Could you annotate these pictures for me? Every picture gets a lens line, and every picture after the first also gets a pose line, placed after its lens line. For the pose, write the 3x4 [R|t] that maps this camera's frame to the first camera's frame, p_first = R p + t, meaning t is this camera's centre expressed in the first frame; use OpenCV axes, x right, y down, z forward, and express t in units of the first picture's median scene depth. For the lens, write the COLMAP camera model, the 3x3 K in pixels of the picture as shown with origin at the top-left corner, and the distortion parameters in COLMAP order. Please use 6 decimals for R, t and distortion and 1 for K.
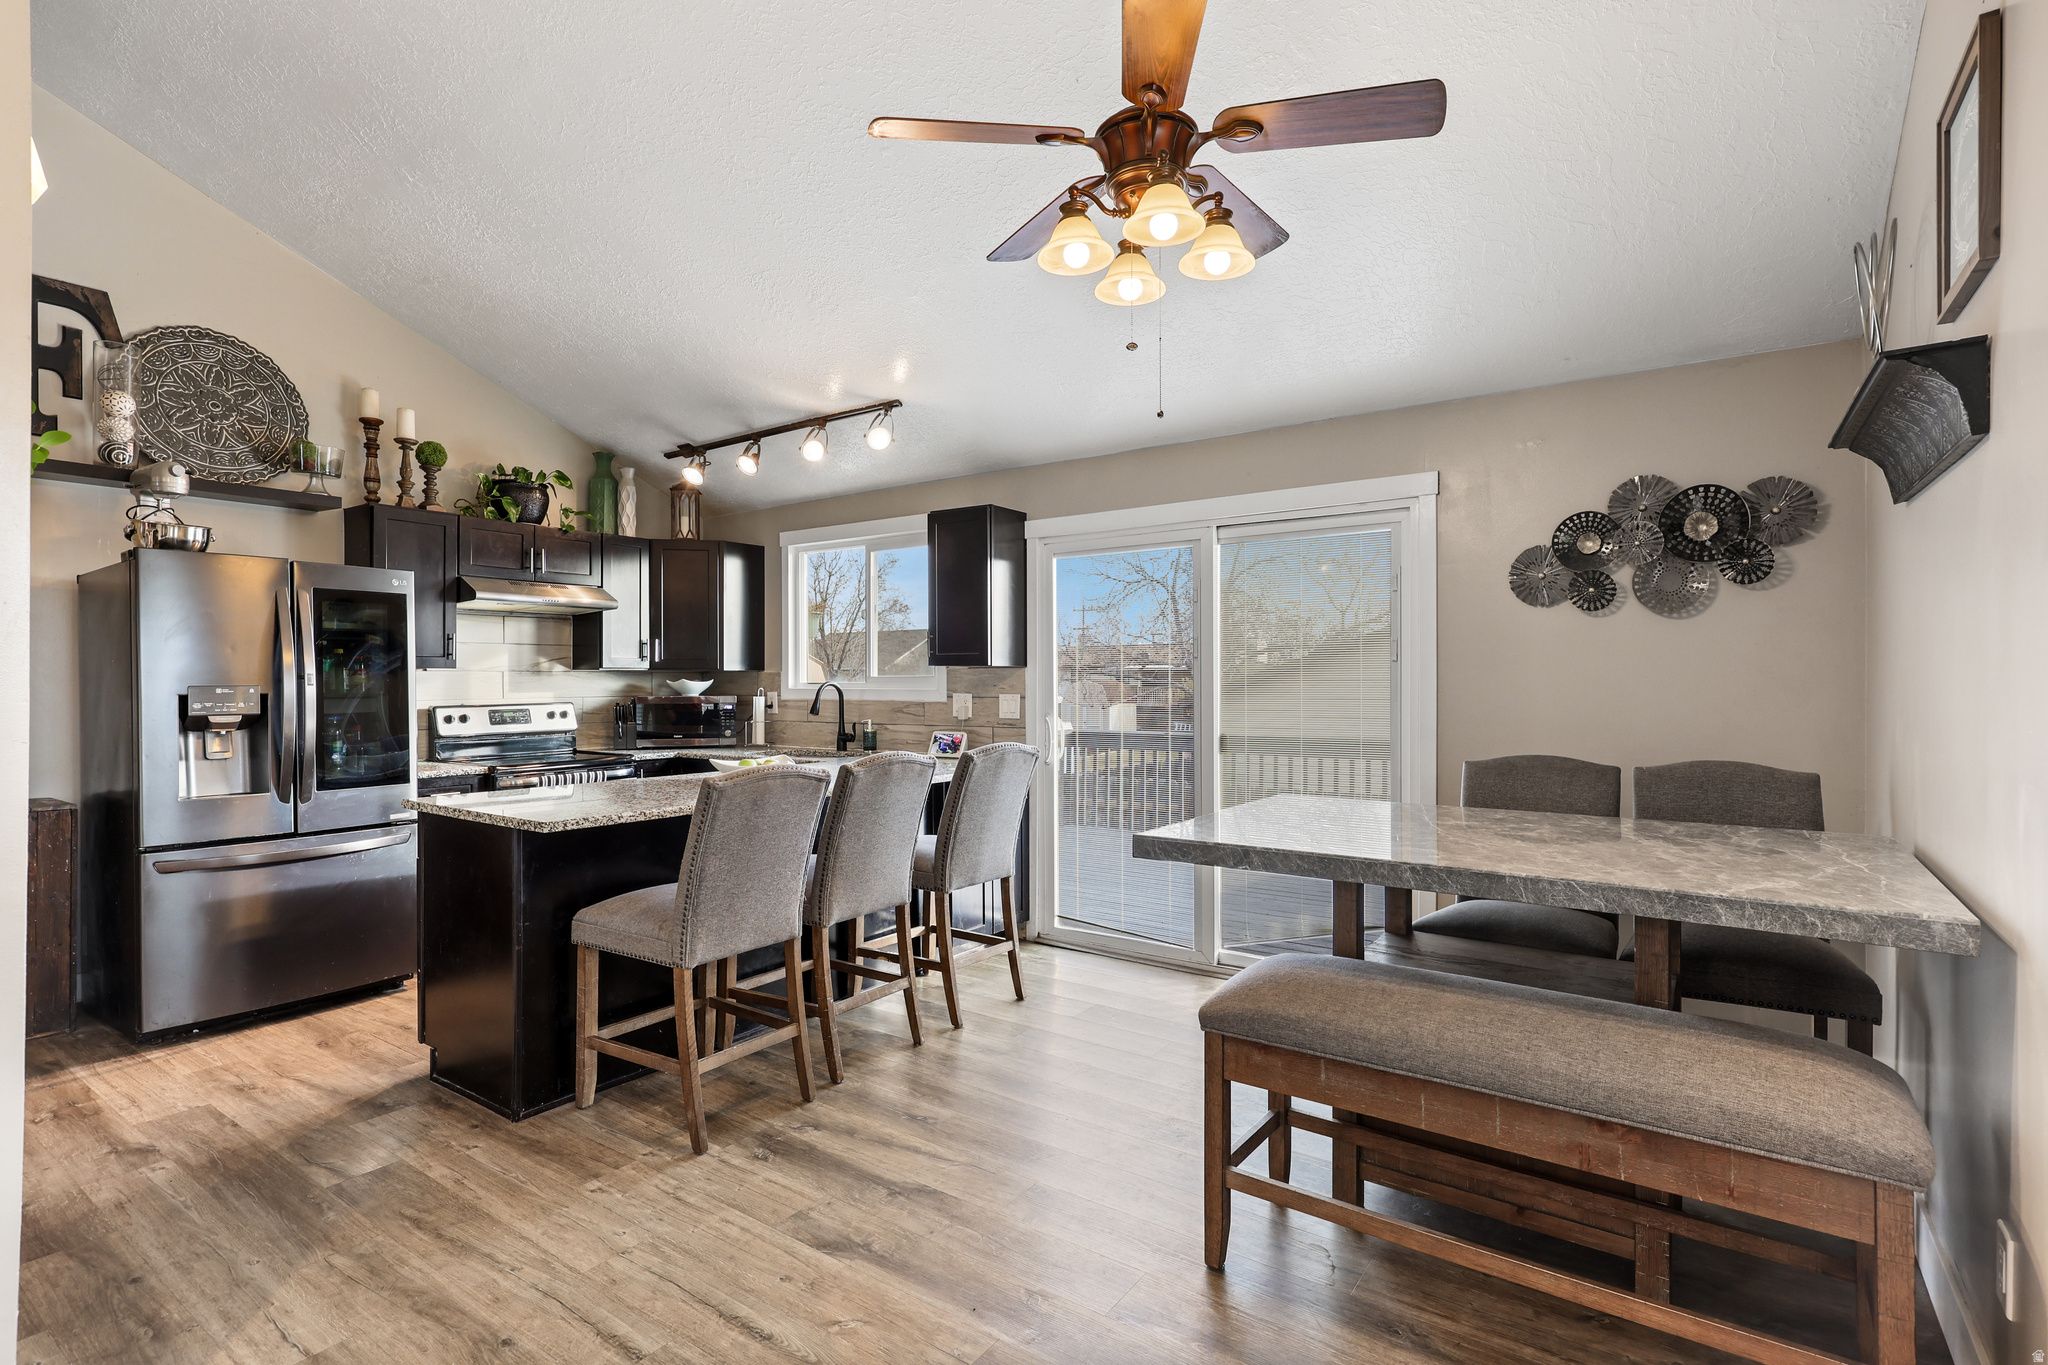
lens RADIAL K [[974.6, 0, 1024.0], [0, 974.6, 682.5], [0, 0, 1]] dist [-0.001683, 0.000446]
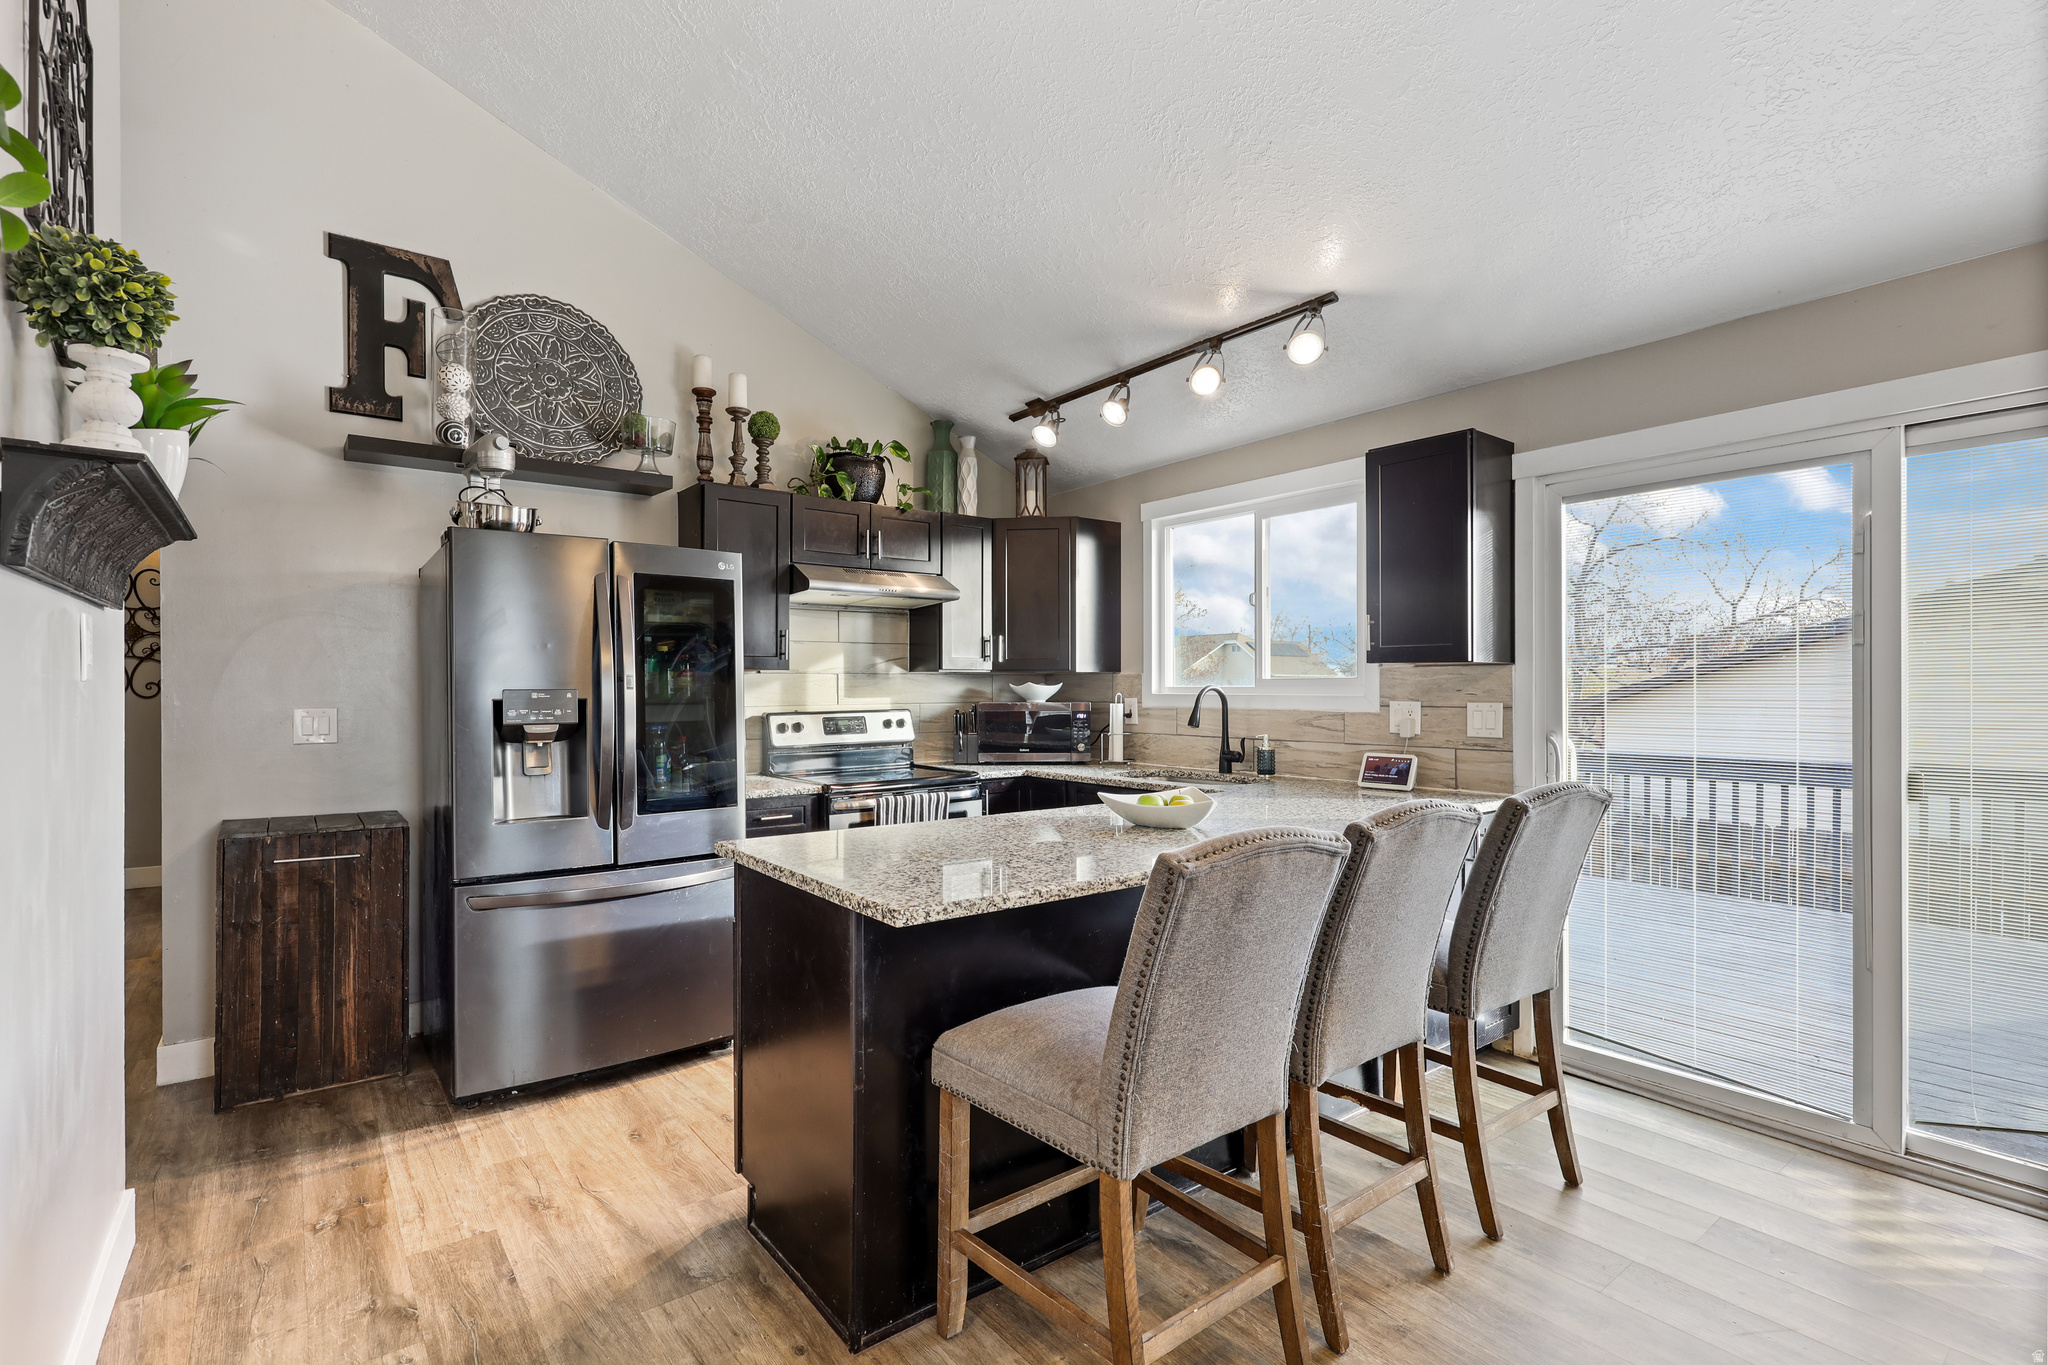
lens RADIAL K [[969.1, 0, 1034.9], [0, 969.1, 691.8], [0, 0, 1]] dist [0.002048, 0.001037]
pose [[0.958060, 0.001678, -0.286564, -0.141858], [-0.000424, 0.999990, 0.004439, 0.001256], [0.286569, -0.004132, 0.958051, 0.265743]]
